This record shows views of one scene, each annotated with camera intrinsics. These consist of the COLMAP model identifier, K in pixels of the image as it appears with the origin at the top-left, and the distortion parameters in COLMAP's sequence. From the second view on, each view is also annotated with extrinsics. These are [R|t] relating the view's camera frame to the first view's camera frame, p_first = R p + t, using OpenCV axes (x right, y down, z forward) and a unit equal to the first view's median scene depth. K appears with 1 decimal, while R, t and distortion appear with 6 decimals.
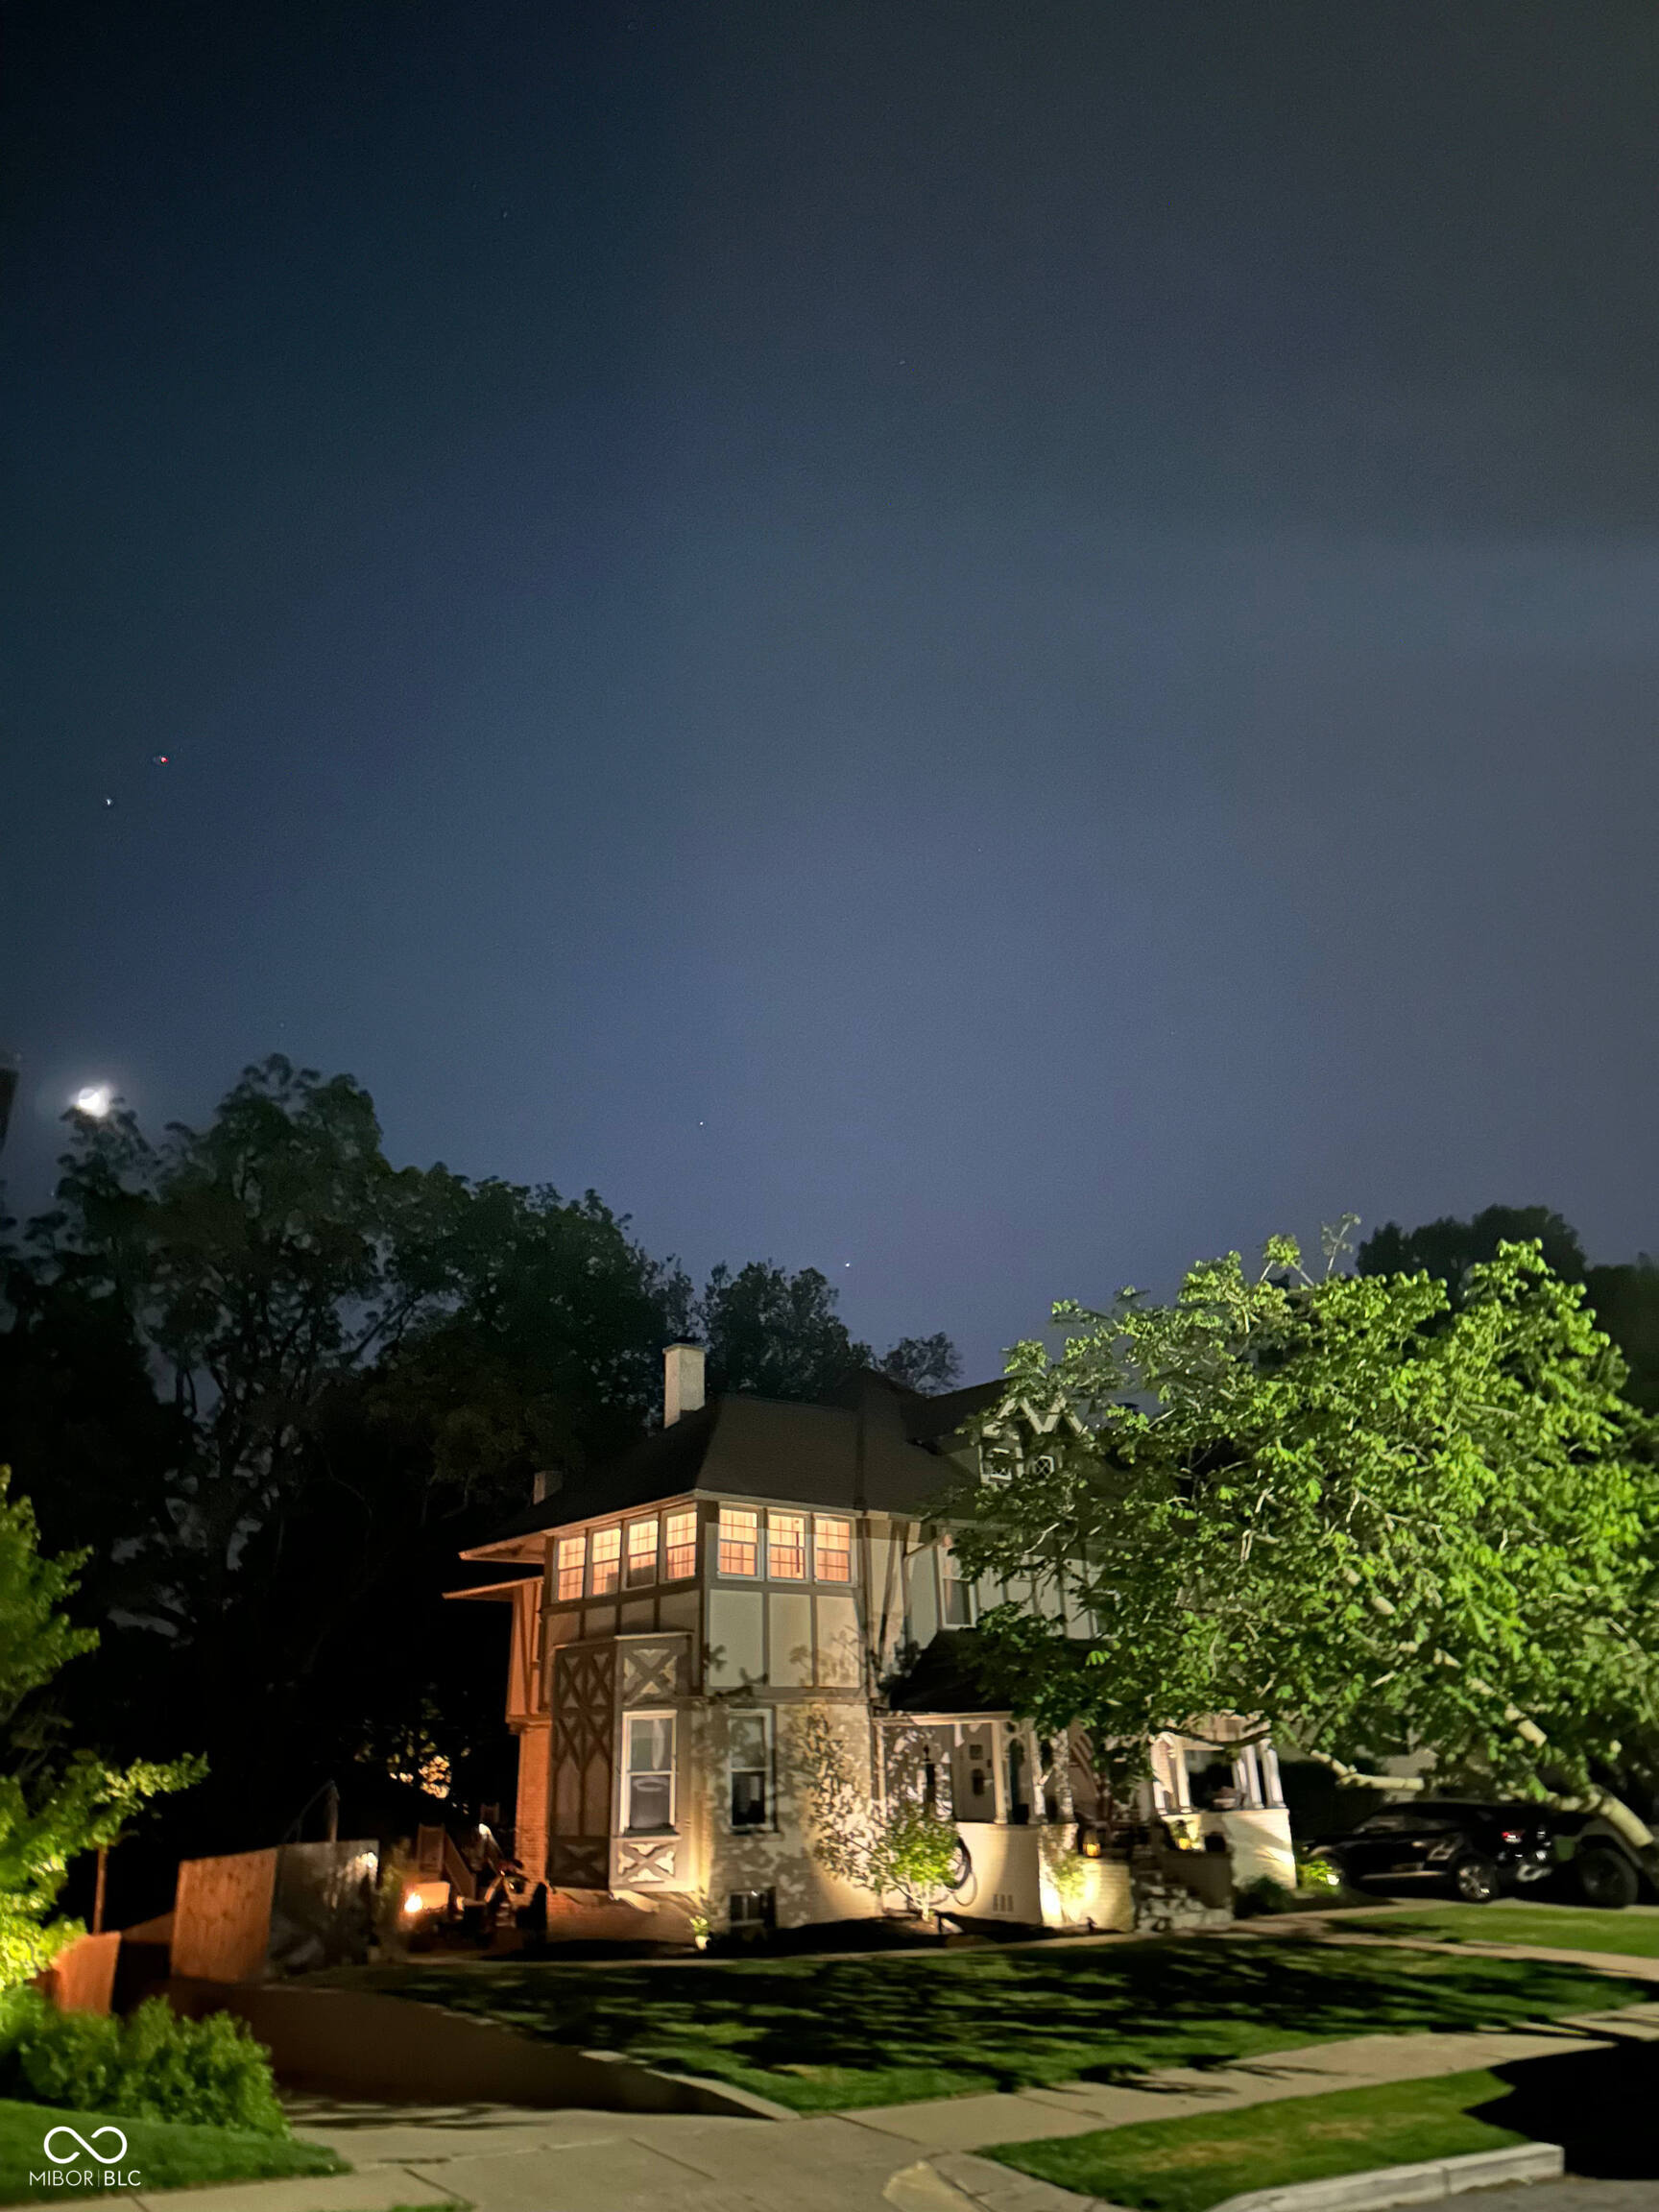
lens RADIAL K [[1483.5, 0, 829.5], [0, 1483.5, 1106.0], [0, 0, 1]] dist [-0.004392, -0.022105]
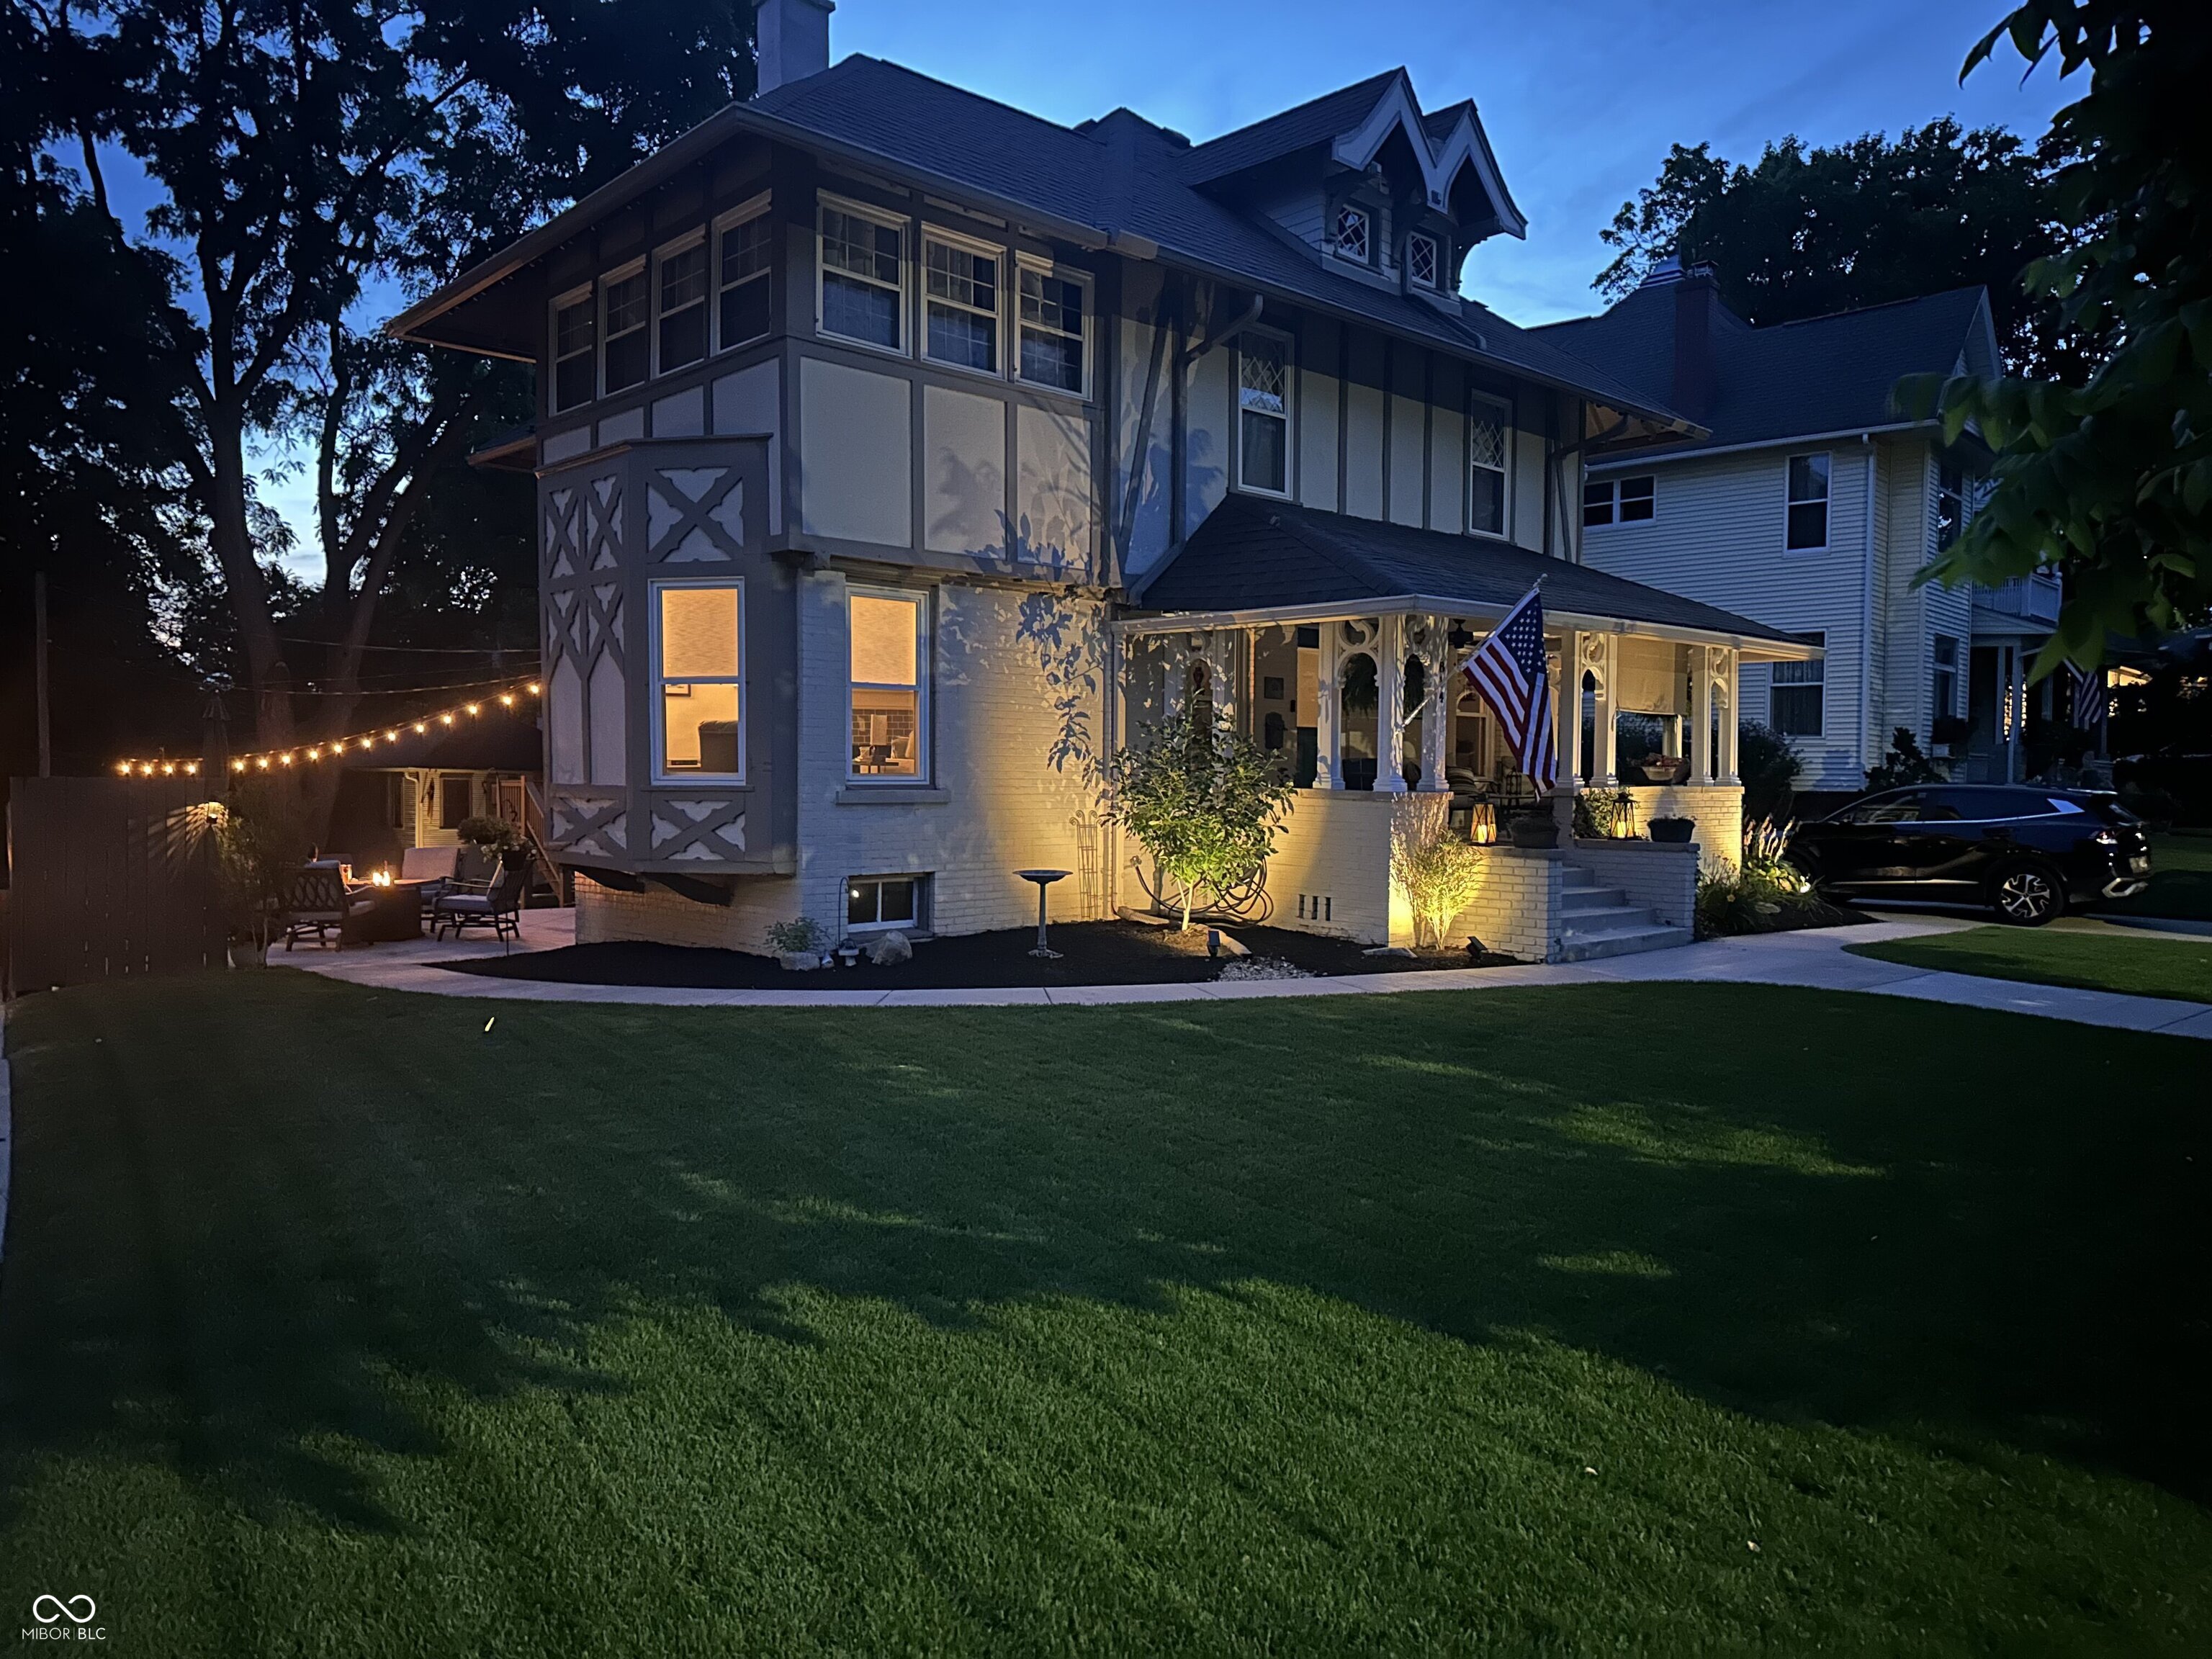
lens RADIAL K [[1483.5, 0, 1106.0], [0, 1483.5, 829.5], [0, 0, 1]] dist [-0.004392, -0.022105]
pose [[0.999354, 0.025124, 0.025693, 0.015485], [-0.033888, 0.896764, 0.441210, 0.243976], [-0.011956, -0.441796, 0.897036, 0.467968]]
